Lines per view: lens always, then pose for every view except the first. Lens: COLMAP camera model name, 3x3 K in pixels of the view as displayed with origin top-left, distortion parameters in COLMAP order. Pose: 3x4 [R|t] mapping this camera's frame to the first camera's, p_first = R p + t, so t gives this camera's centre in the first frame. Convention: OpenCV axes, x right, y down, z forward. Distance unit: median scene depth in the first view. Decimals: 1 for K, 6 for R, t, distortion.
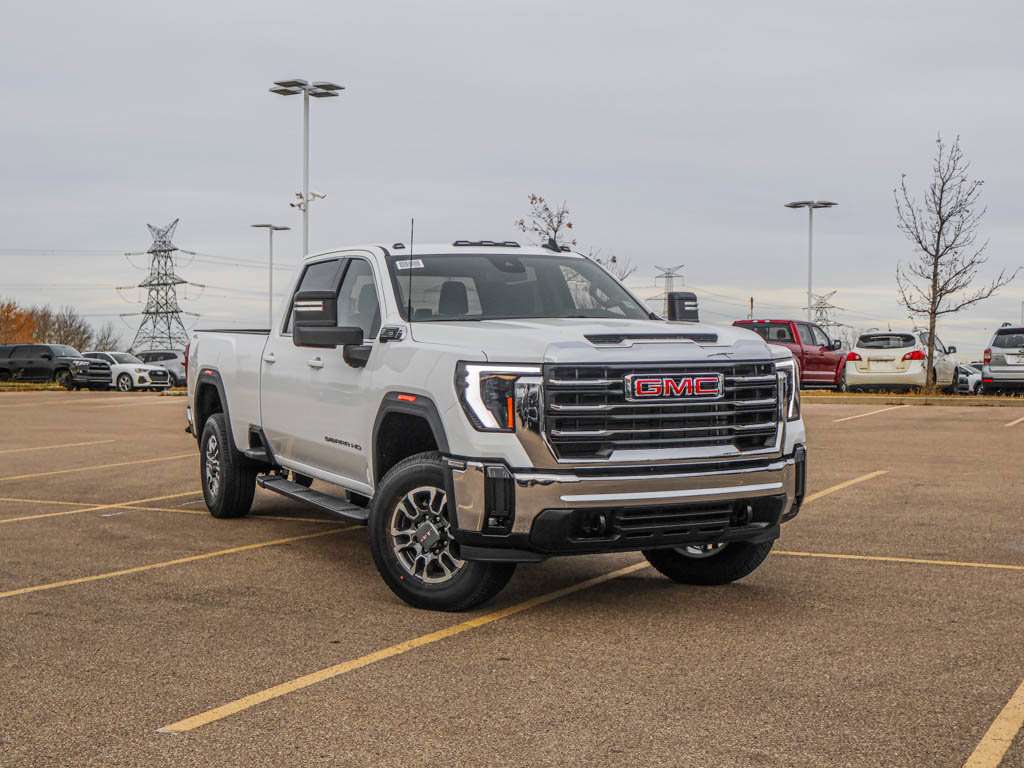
lens RADIAL K [[1522.6, 0, 491.9], [0, 1522.6, 382.7], [0, 0, 1]] dist [-0.019771, 0.024584]
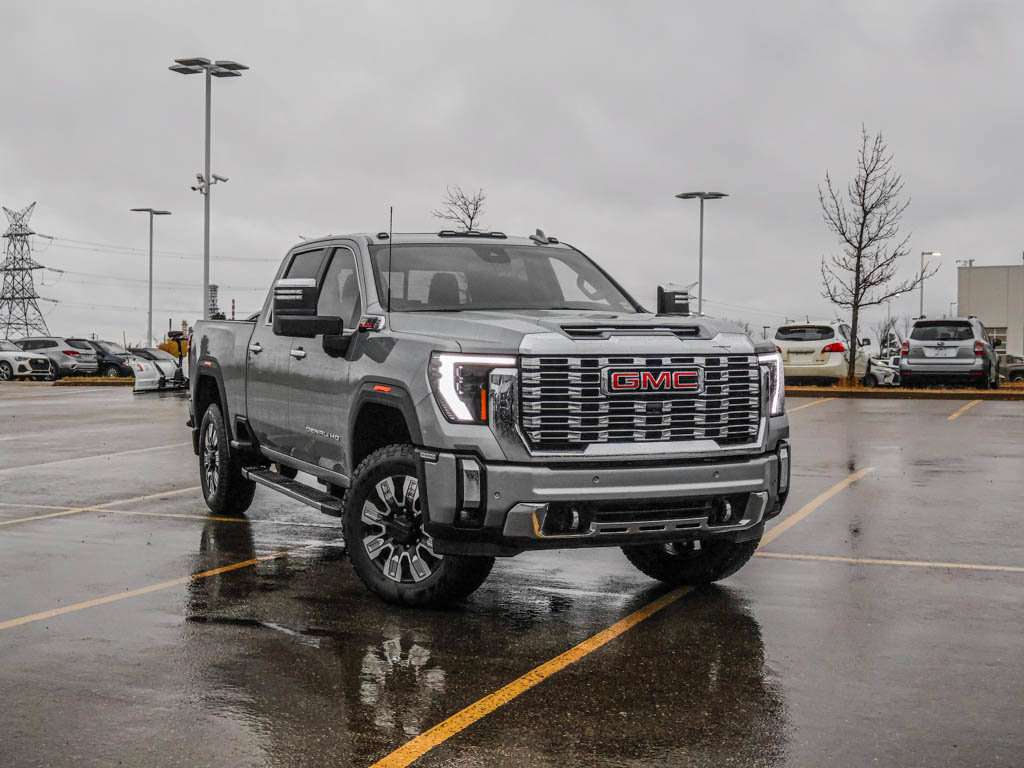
lens RADIAL K [[1522.6, 0, 491.9], [0, 1522.6, 382.7], [0, 0, 1]] dist [-0.019771, 0.024584]
pose [[0.999857, 0.009456, -0.014032, 0.029174], [-0.009375, 0.999939, 0.005774, -0.000424], [0.014086, -0.005642, 0.999885, 0.015569]]
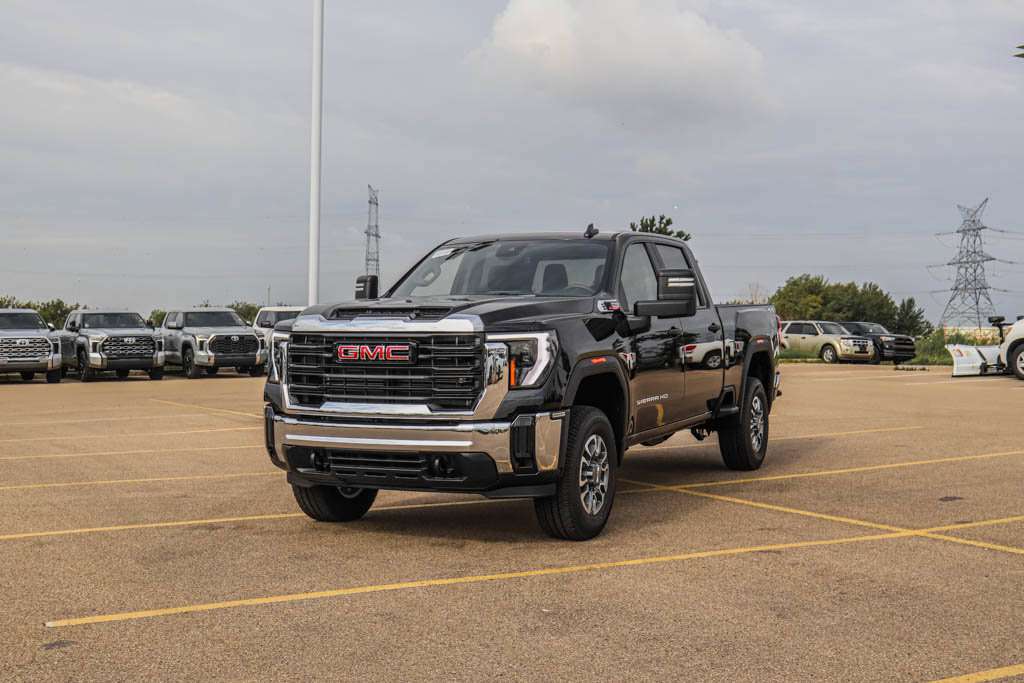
lens RADIAL K [[1401.4, 0, 512.0], [0, 1401.4, 341.5], [0, 0, 1]] dist [-0.074187, 0.010320]
pose [[0.651265, 0.019458, -0.758601, 0.999804], [-0.025238, 0.999674, 0.003974, -0.012923], [0.758431, 0.016558, 0.651543, 0.354187]]
